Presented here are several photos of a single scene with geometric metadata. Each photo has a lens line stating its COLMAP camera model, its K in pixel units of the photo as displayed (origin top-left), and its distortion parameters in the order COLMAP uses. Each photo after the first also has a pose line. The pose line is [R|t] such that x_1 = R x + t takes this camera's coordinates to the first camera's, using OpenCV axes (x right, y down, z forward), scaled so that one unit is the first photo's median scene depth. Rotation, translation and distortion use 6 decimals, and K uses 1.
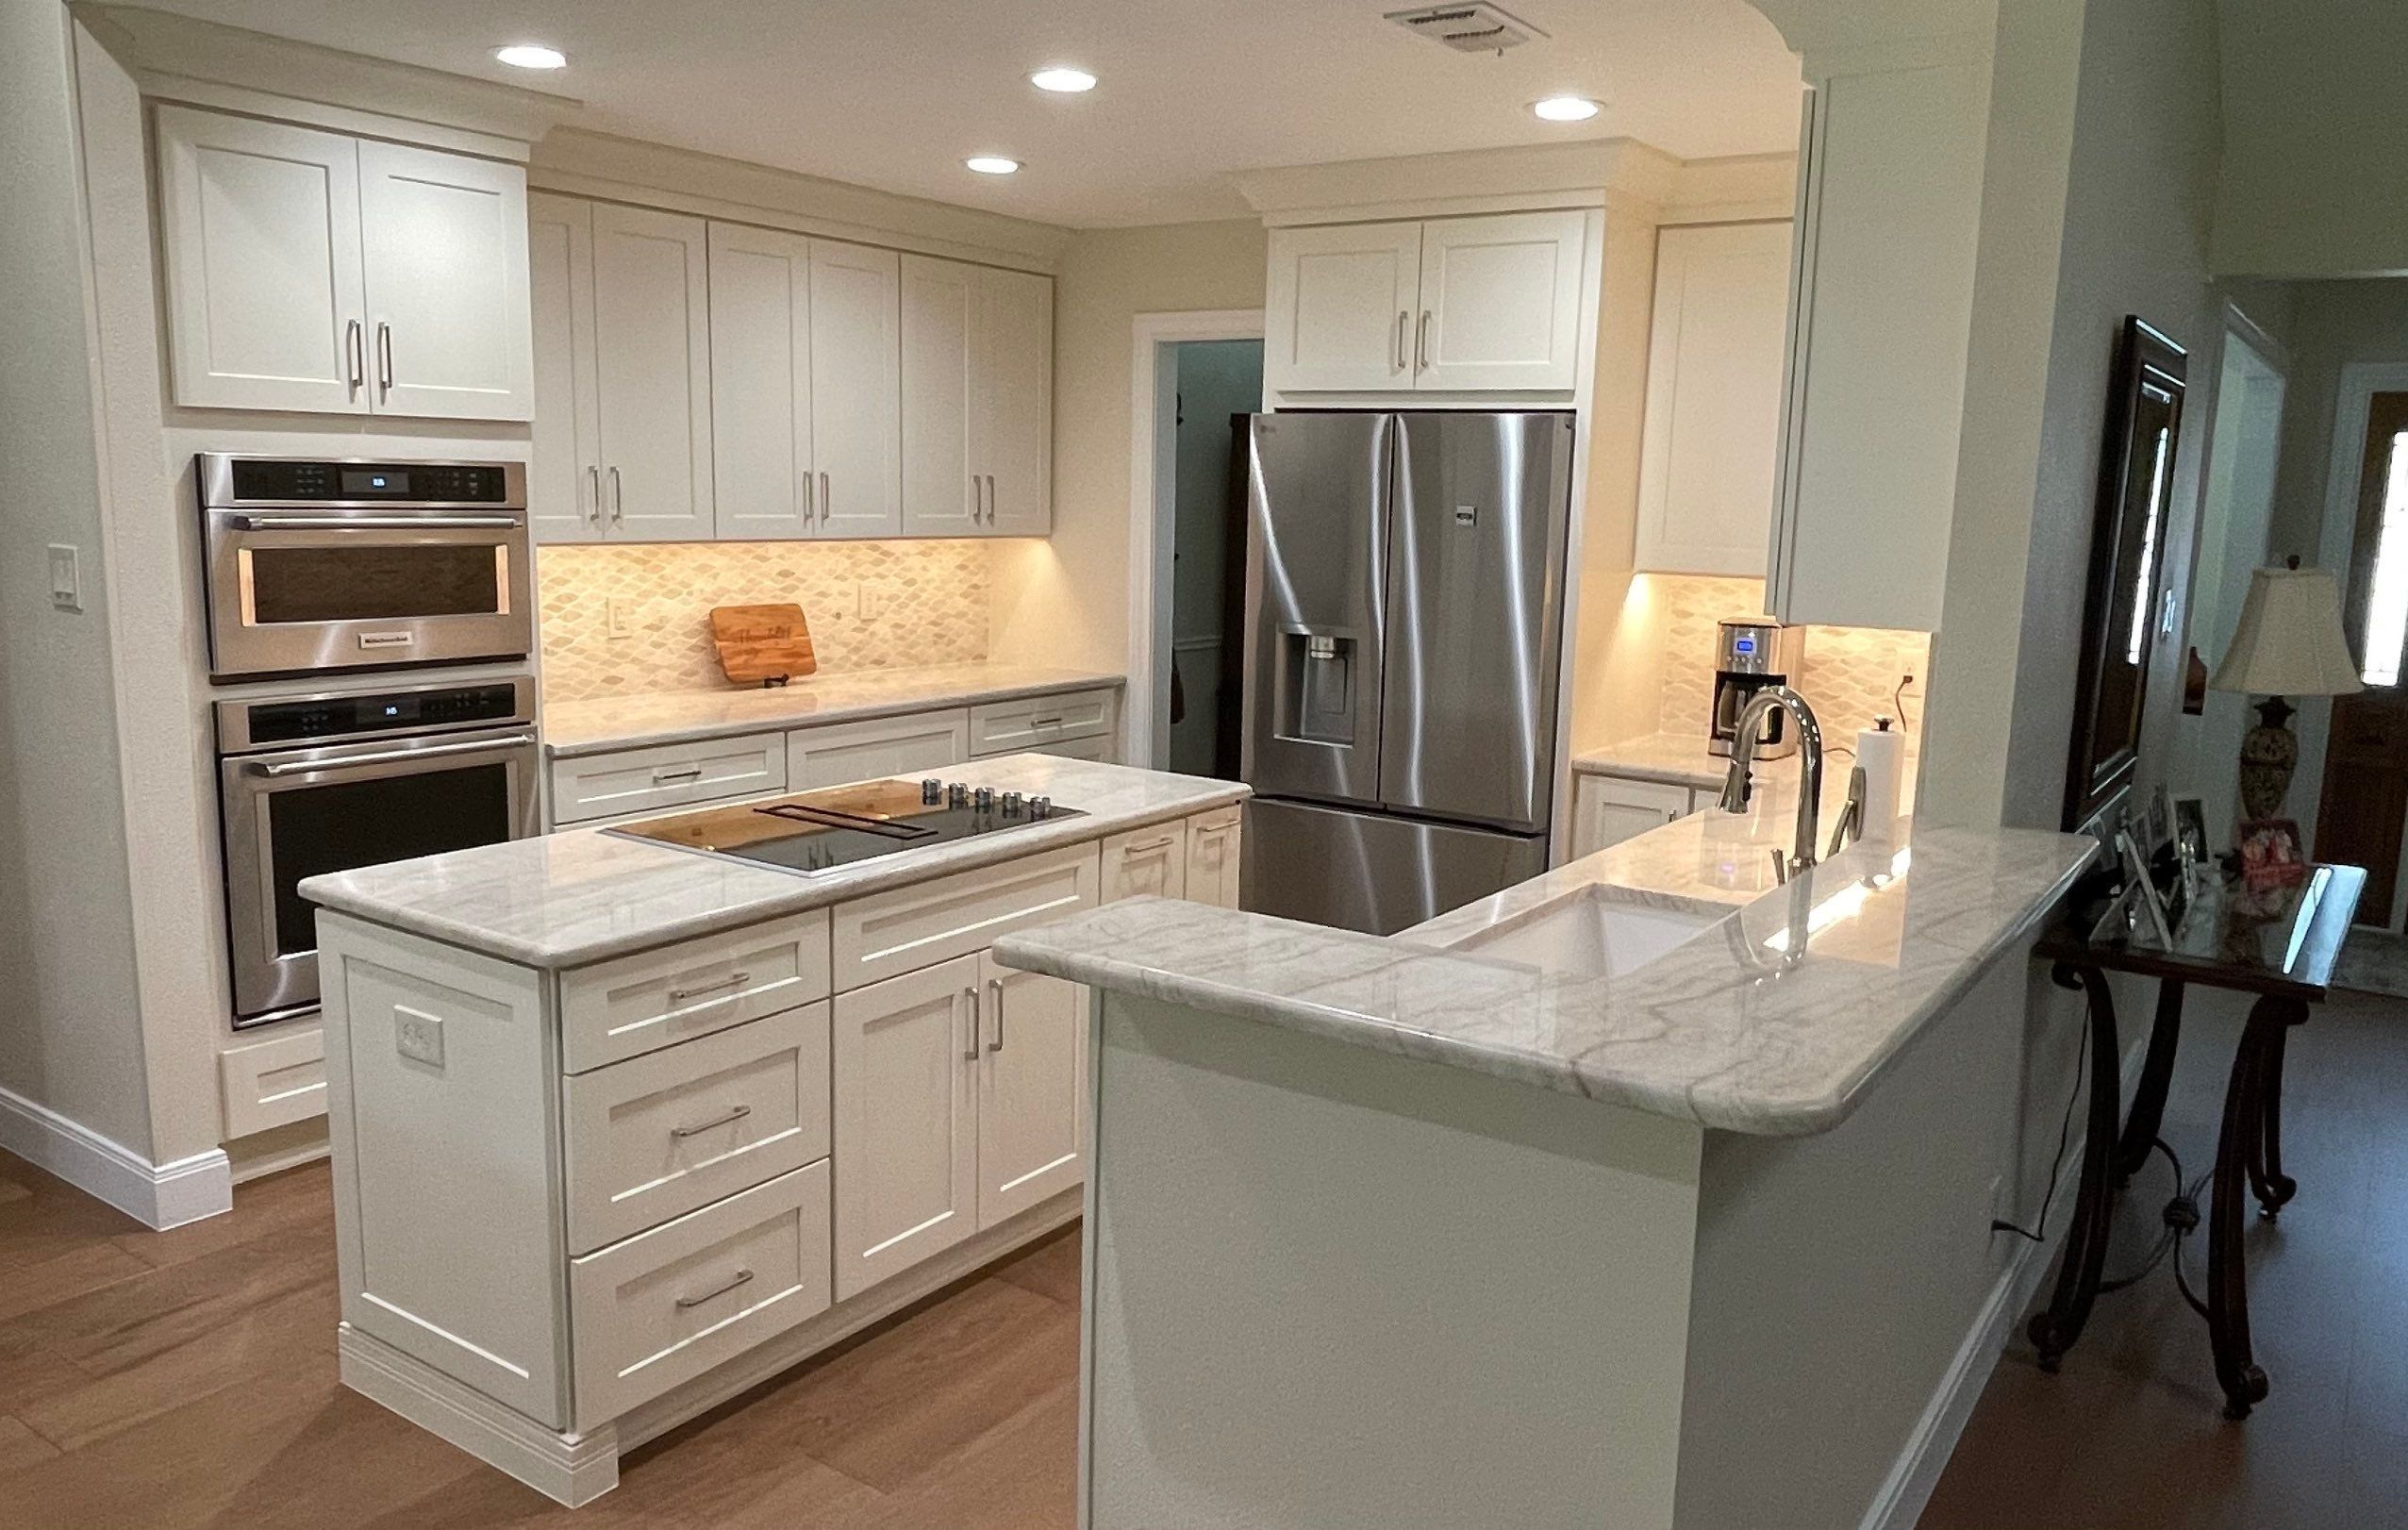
lens RADIAL K [[1764.2, 0, 1219.7], [0, 1764.2, 788.2], [0, 0, 1]] dist [0.014235, -0.033963]
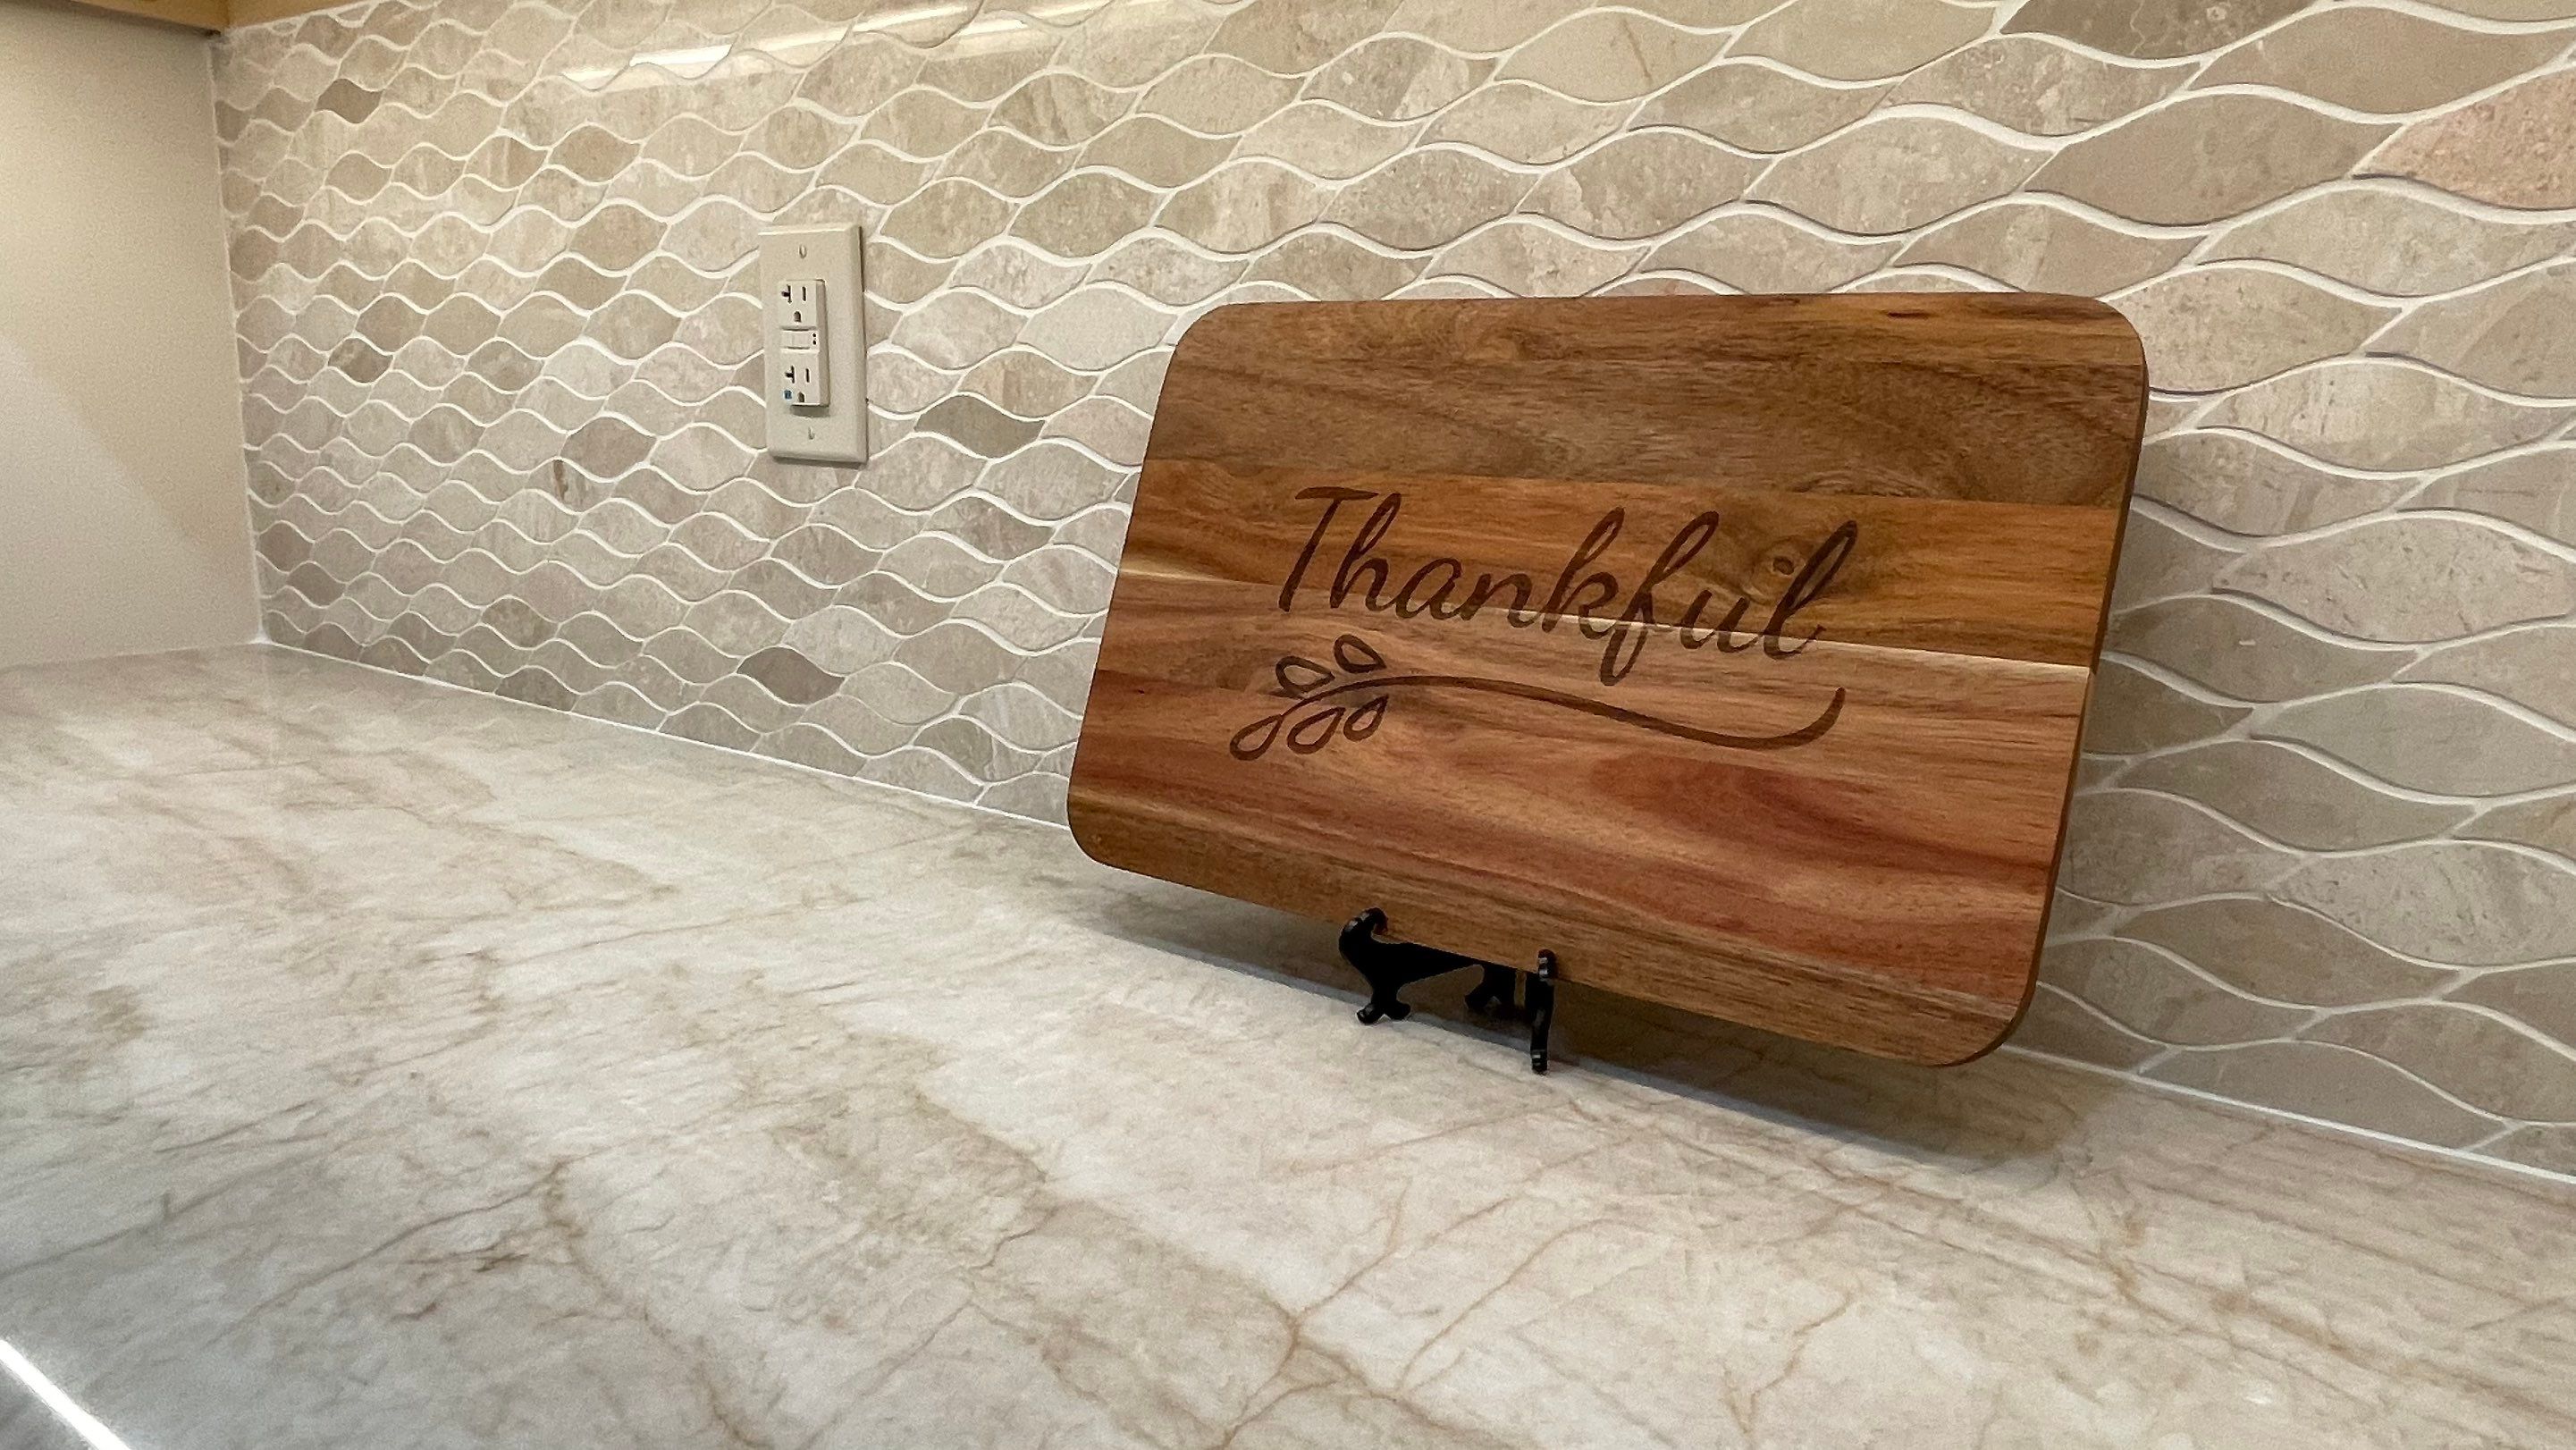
lens RADIAL K [[1645.5, 0, 1232.7], [0, 1645.5, 761.8], [0, 0, 1]] dist [0.016089, -0.033540]
pose [[-0.031945, 0.189606, -0.981340, -0.209481], [-0.203813, 0.959976, 0.192113, -0.124967], [0.978489, 0.206147, 0.007978, 1.349174]]
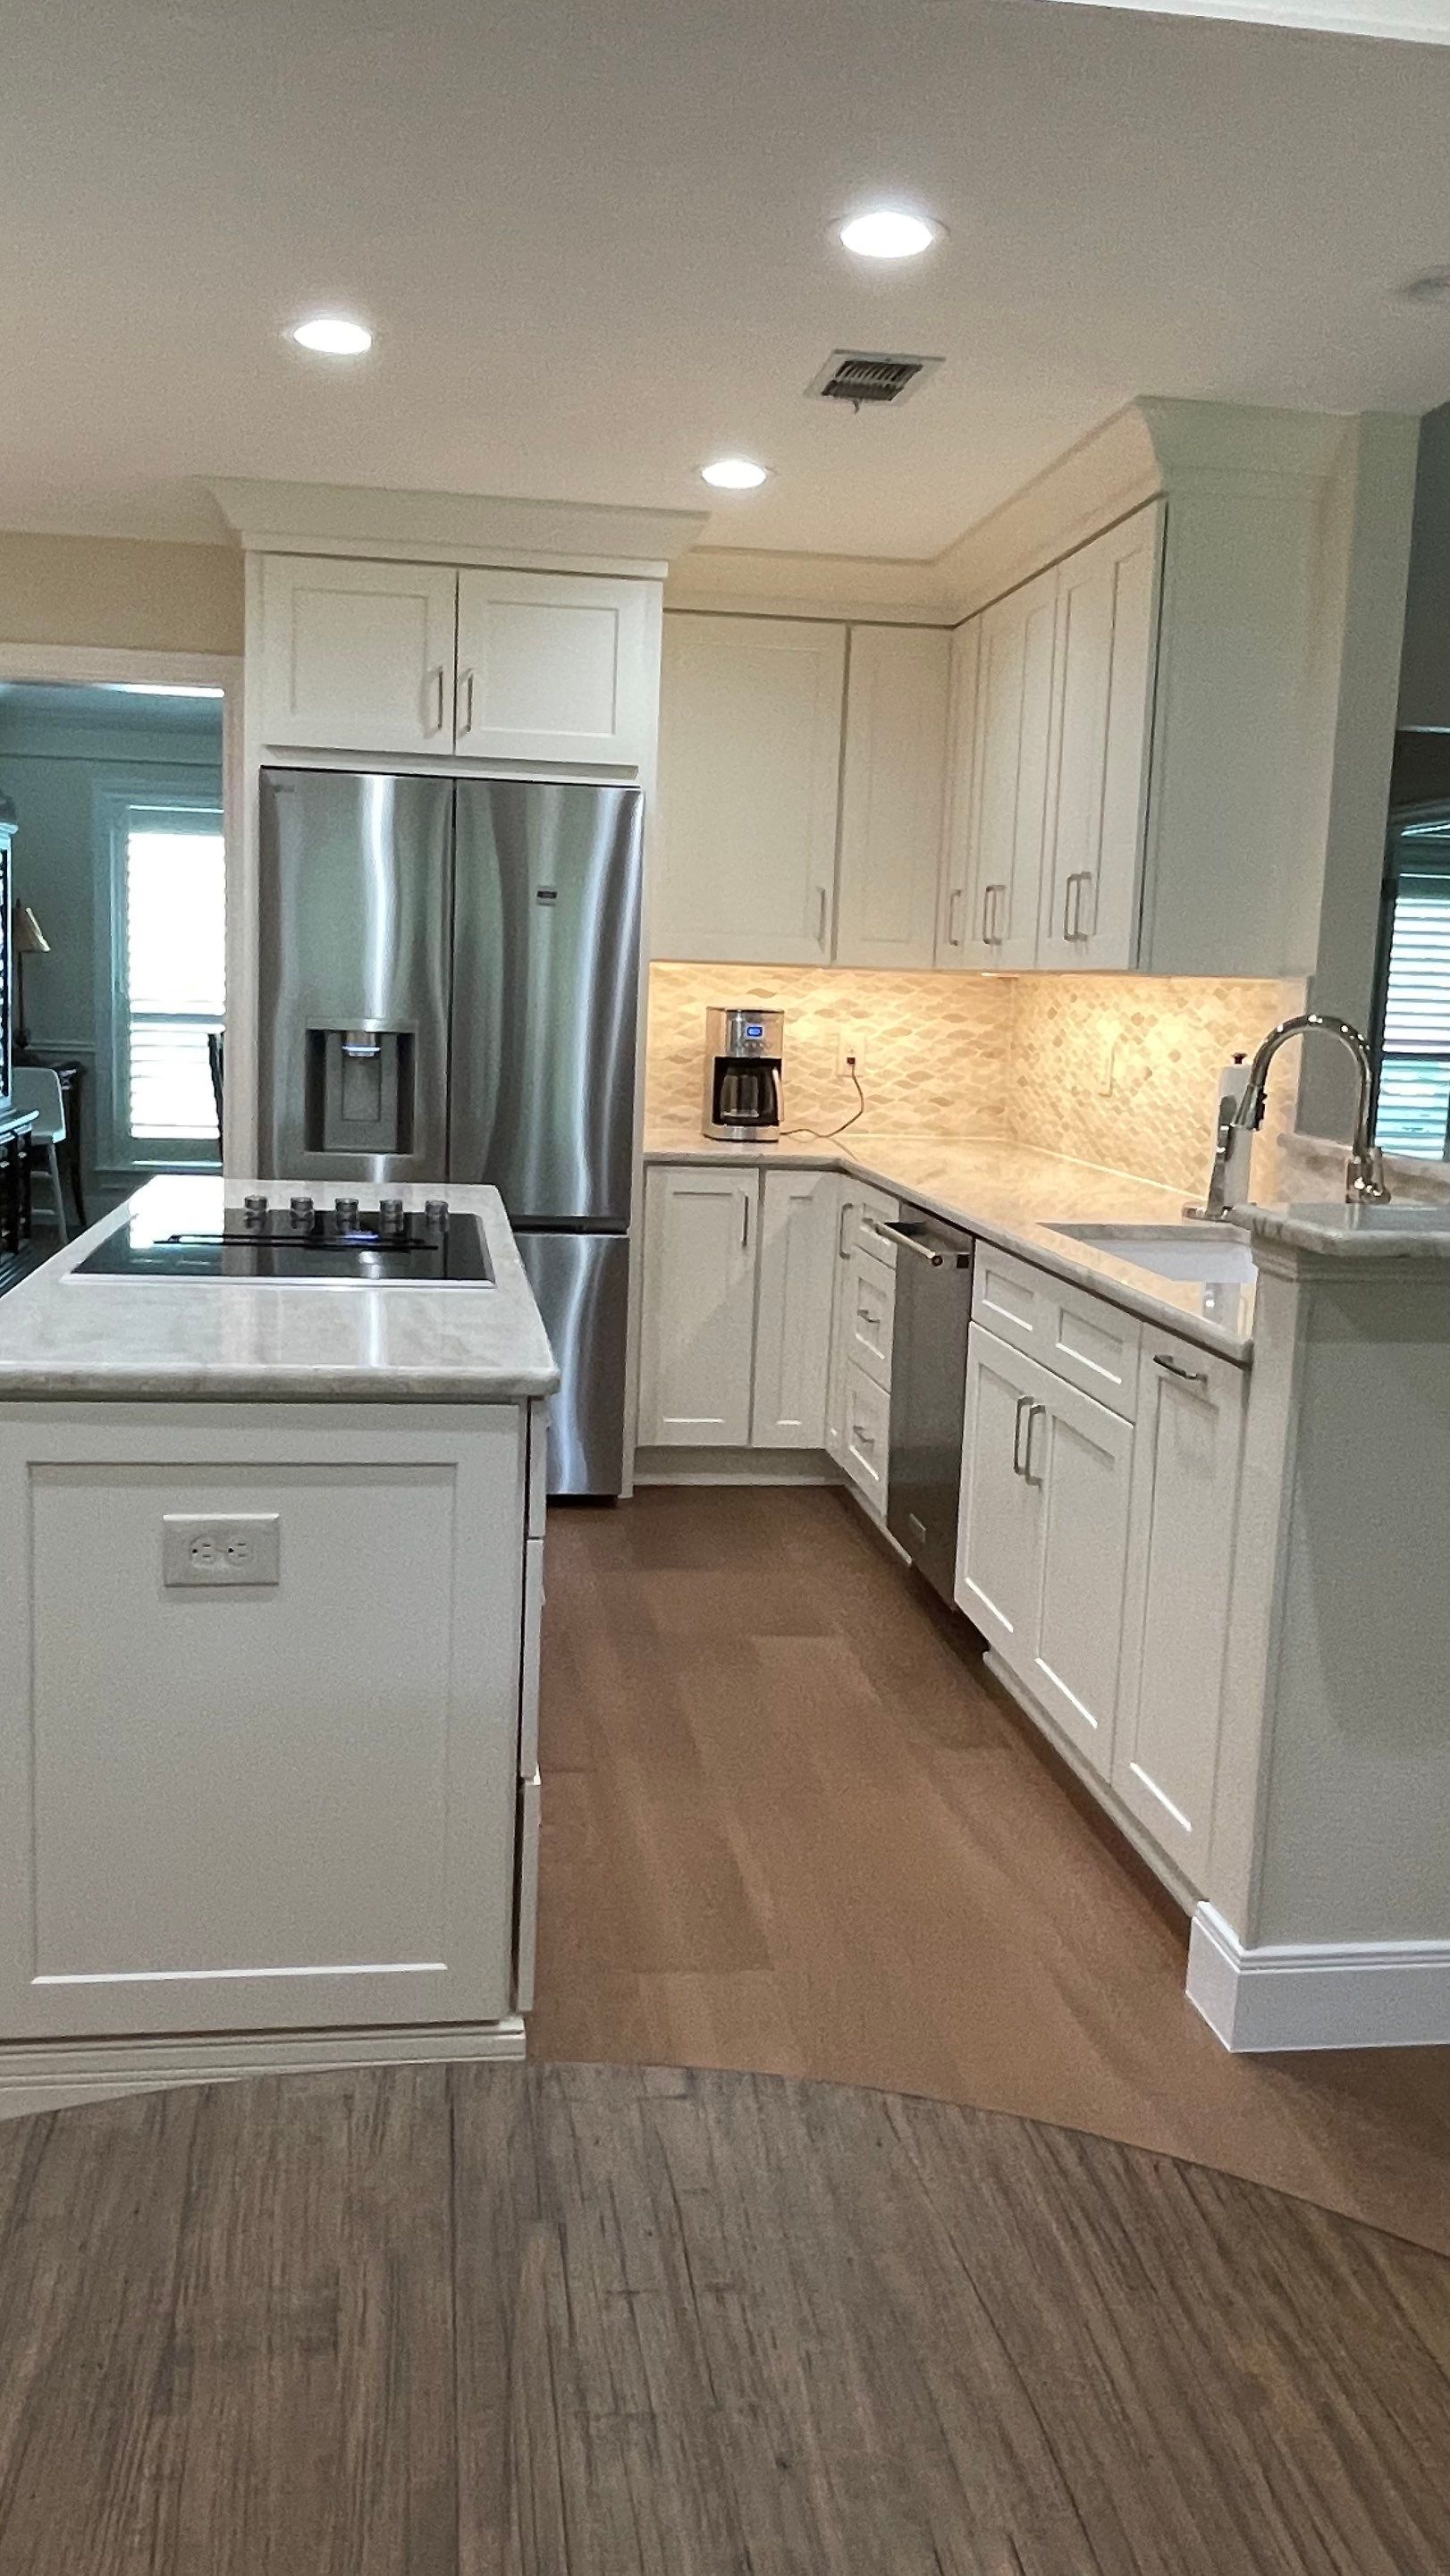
lens RADIAL K [[1951.7, 0, 714.4], [0, 1951.7, 1257.0], [0, 0, 1]] dist [0.054348, -0.059797]
pose [[0.737499, -0.094668, 0.668681, -0.562738], [0.099470, 0.994555, 0.031096, 0.014279], [-0.667983, 0.043581, 0.742899, 0.201263]]
